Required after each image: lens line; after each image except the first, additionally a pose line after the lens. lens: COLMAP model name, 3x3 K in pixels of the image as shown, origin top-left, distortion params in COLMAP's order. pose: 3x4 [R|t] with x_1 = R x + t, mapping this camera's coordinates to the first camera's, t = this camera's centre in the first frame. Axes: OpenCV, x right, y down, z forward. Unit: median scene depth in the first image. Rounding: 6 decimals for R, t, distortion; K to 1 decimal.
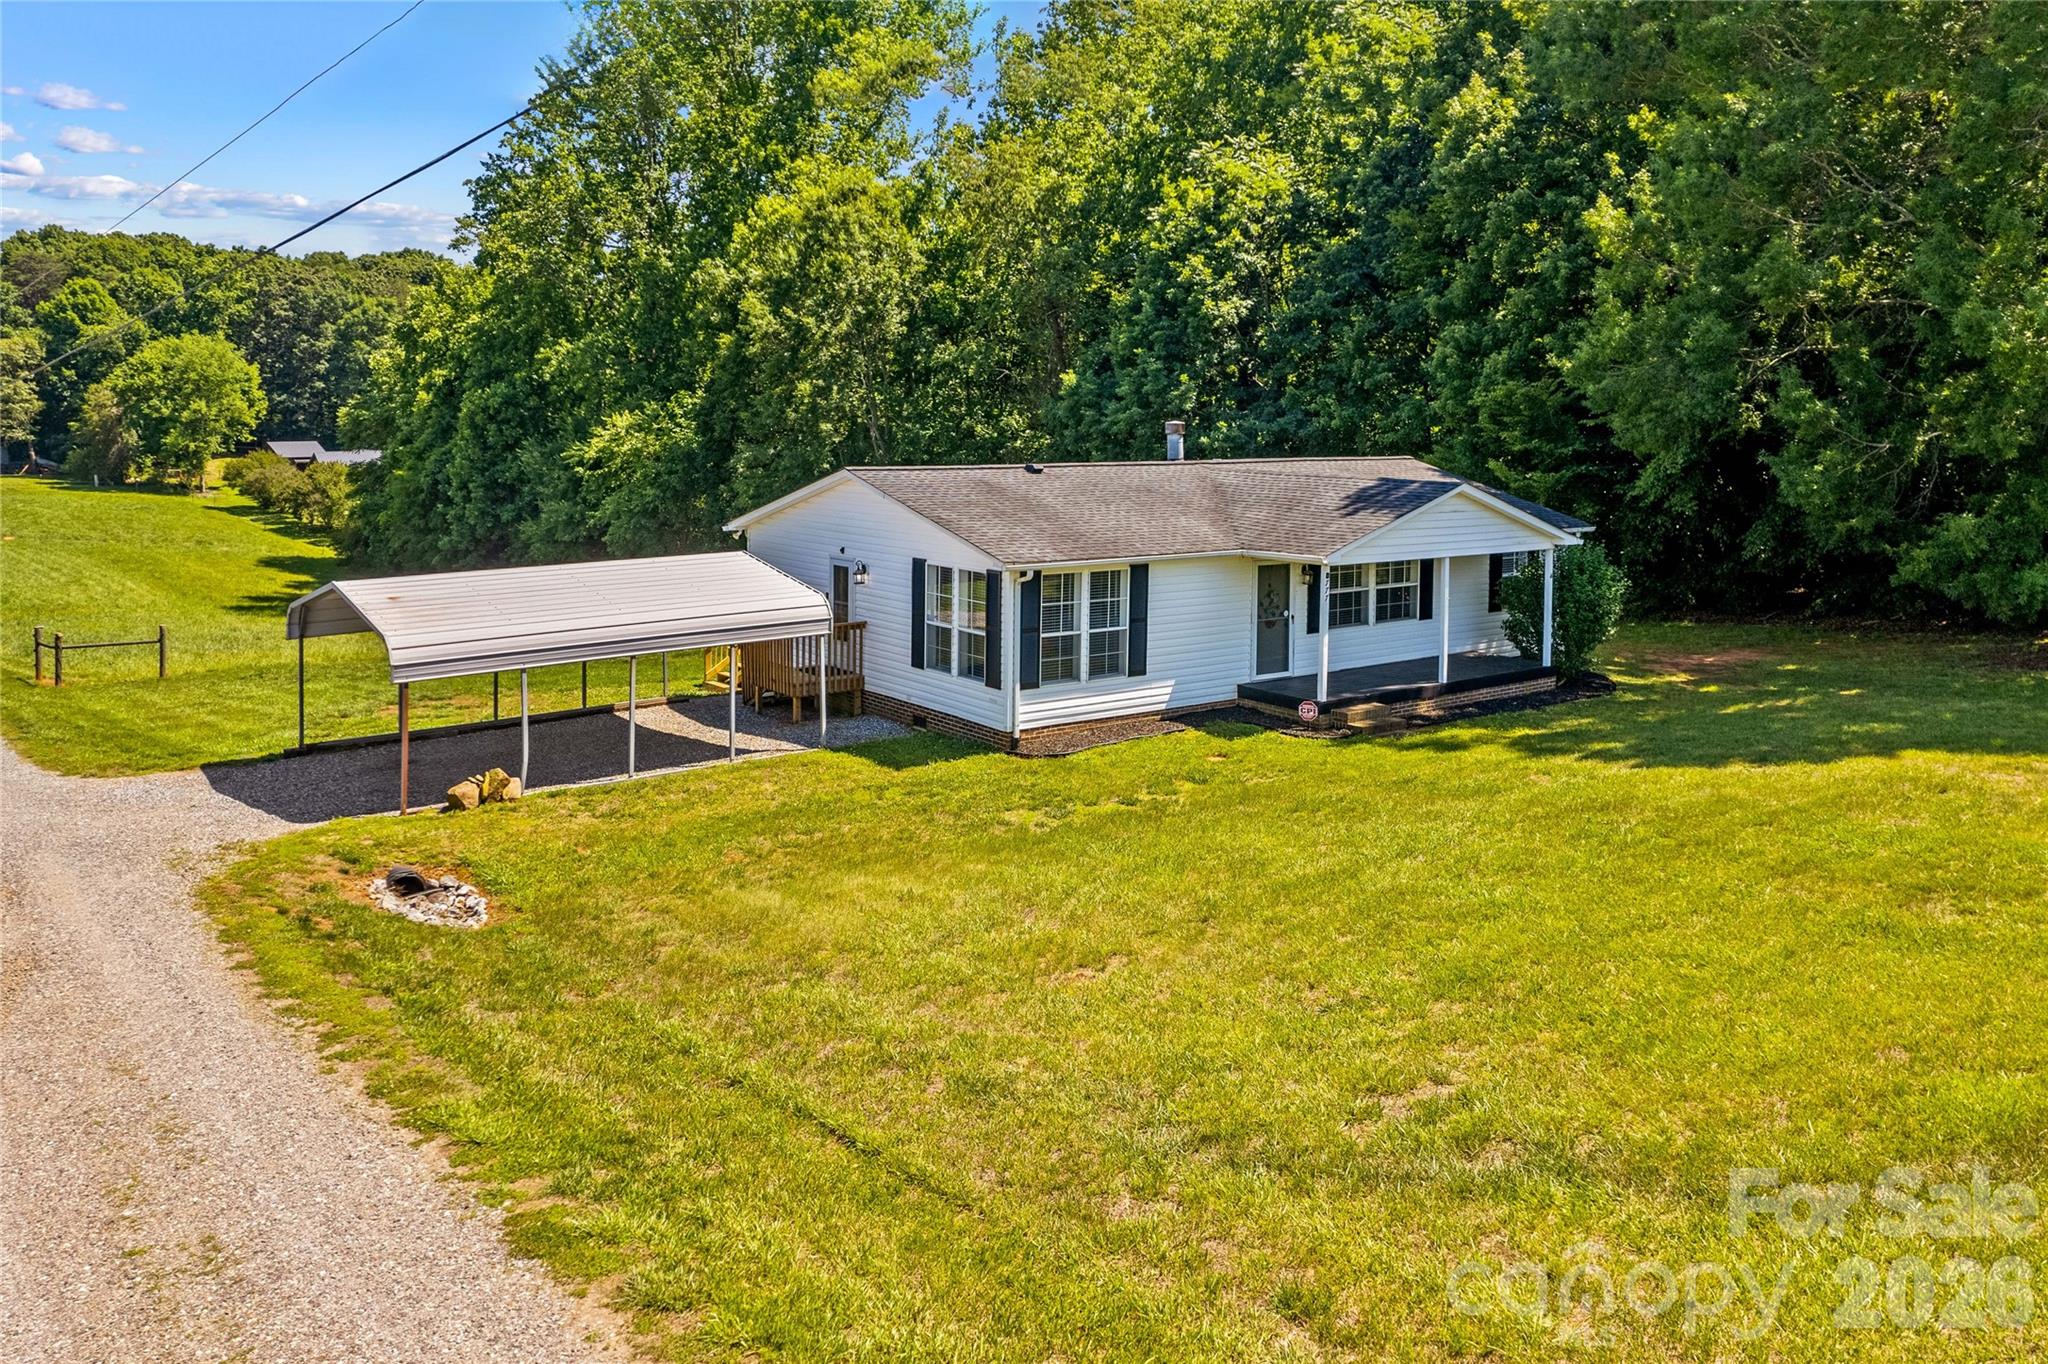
lens RADIAL K [[1507.2, 0, 1122.1], [0, 1507.2, 534.1], [0, 0, 1]] dist [-0.106502, 0.069880]
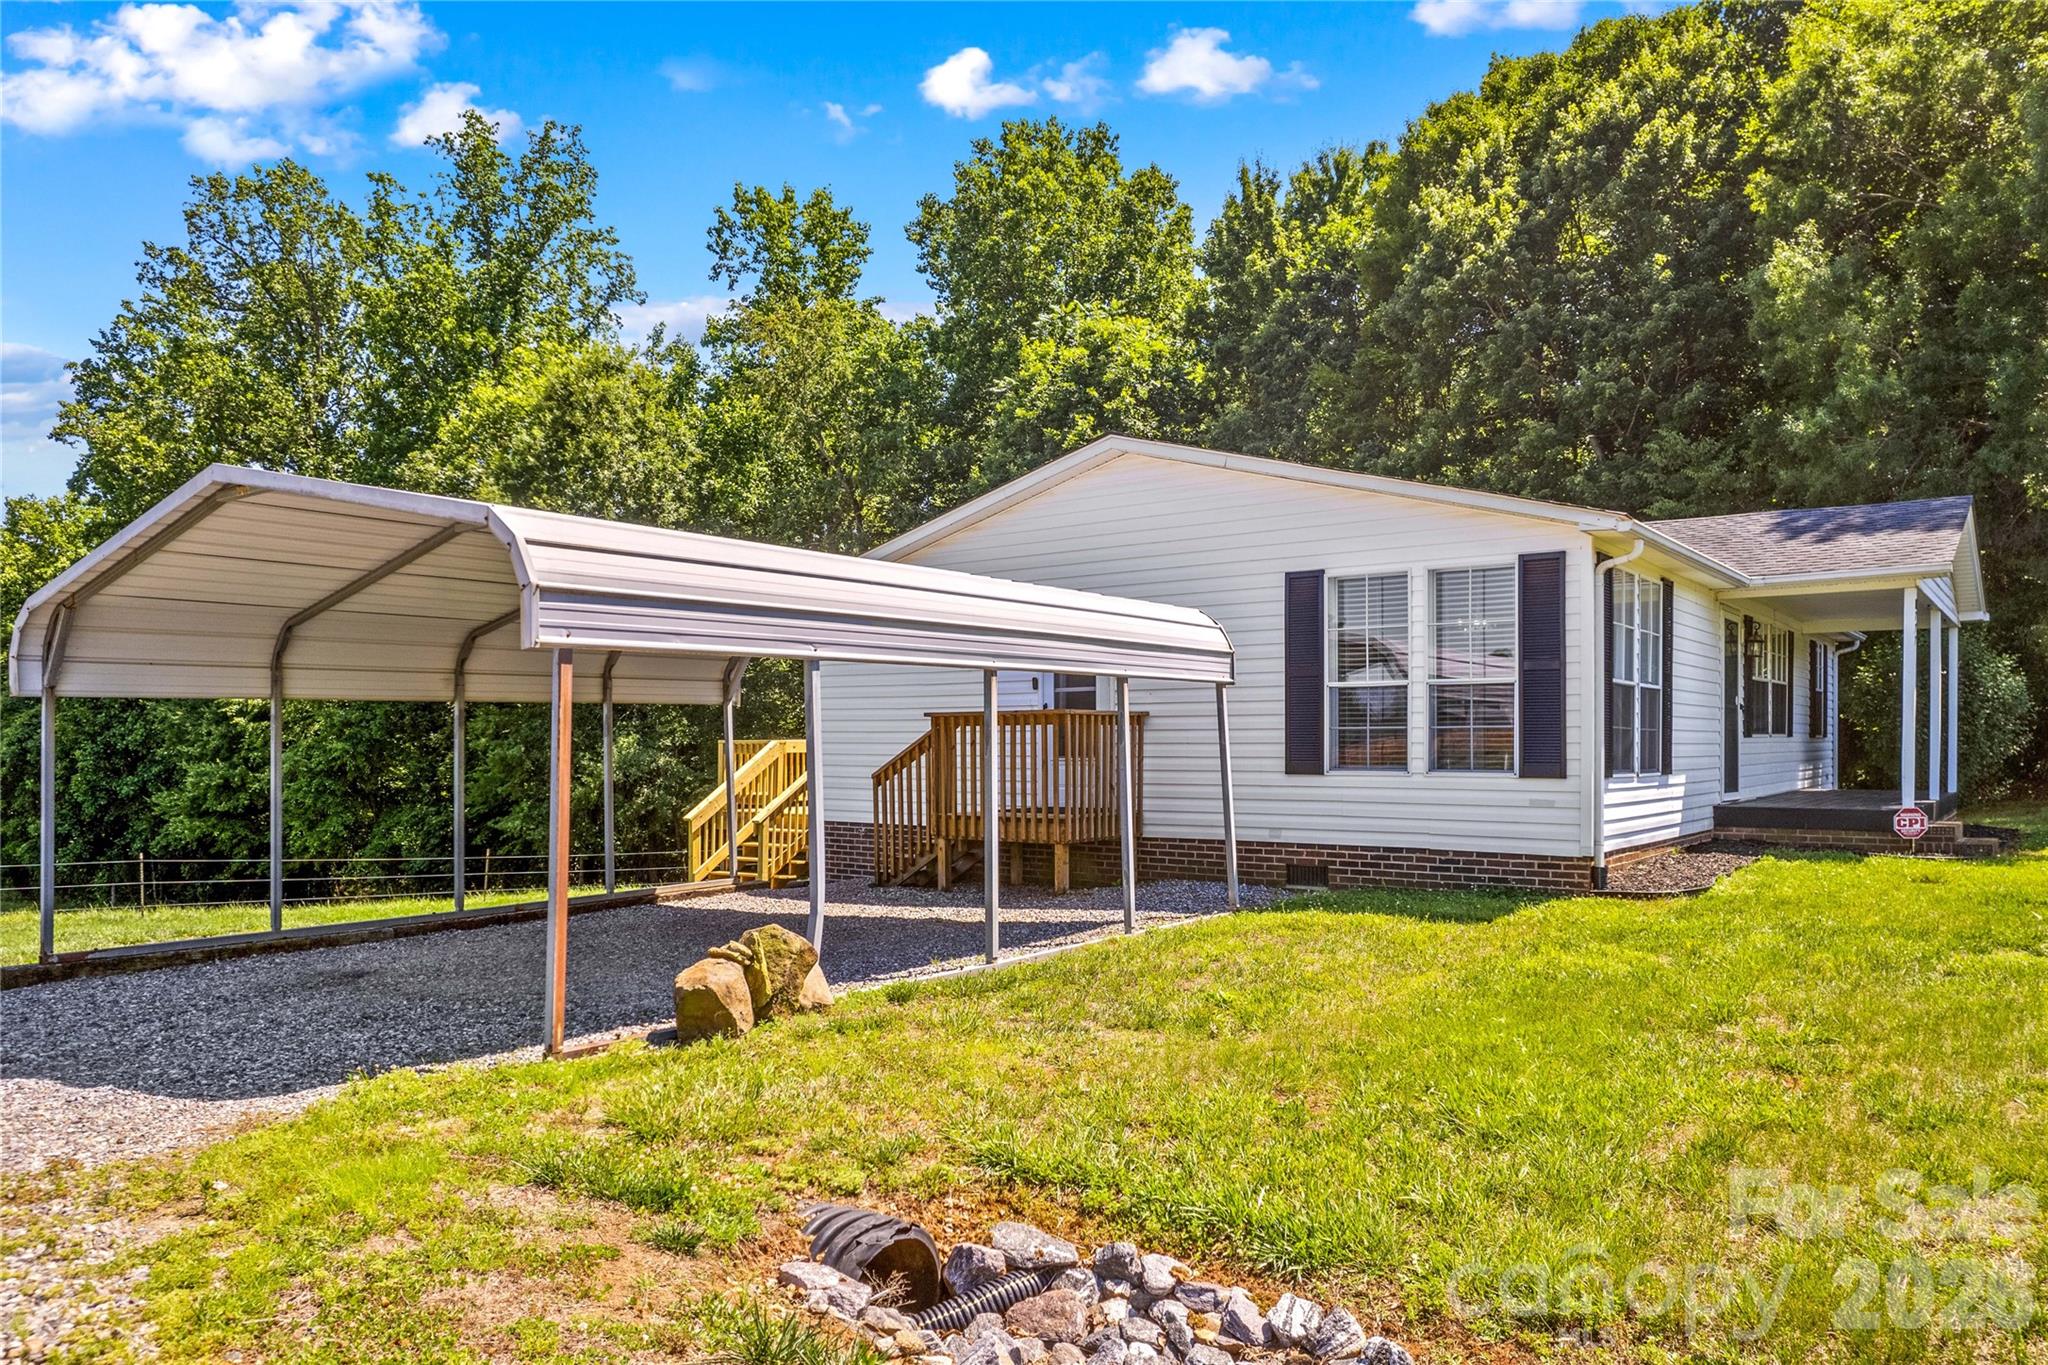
lens RADIAL K [[1469.5, 0, 1013.2], [0, 1469.5, 778.6], [0, 0, 1]] dist [-0.080855, 0.048040]
pose [[0.978296, -0.025754, 0.205605, -0.127190], [0.036565, 0.998131, -0.048959, 0.041236], [-0.203960, 0.055414, 0.977410, 0.181825]]
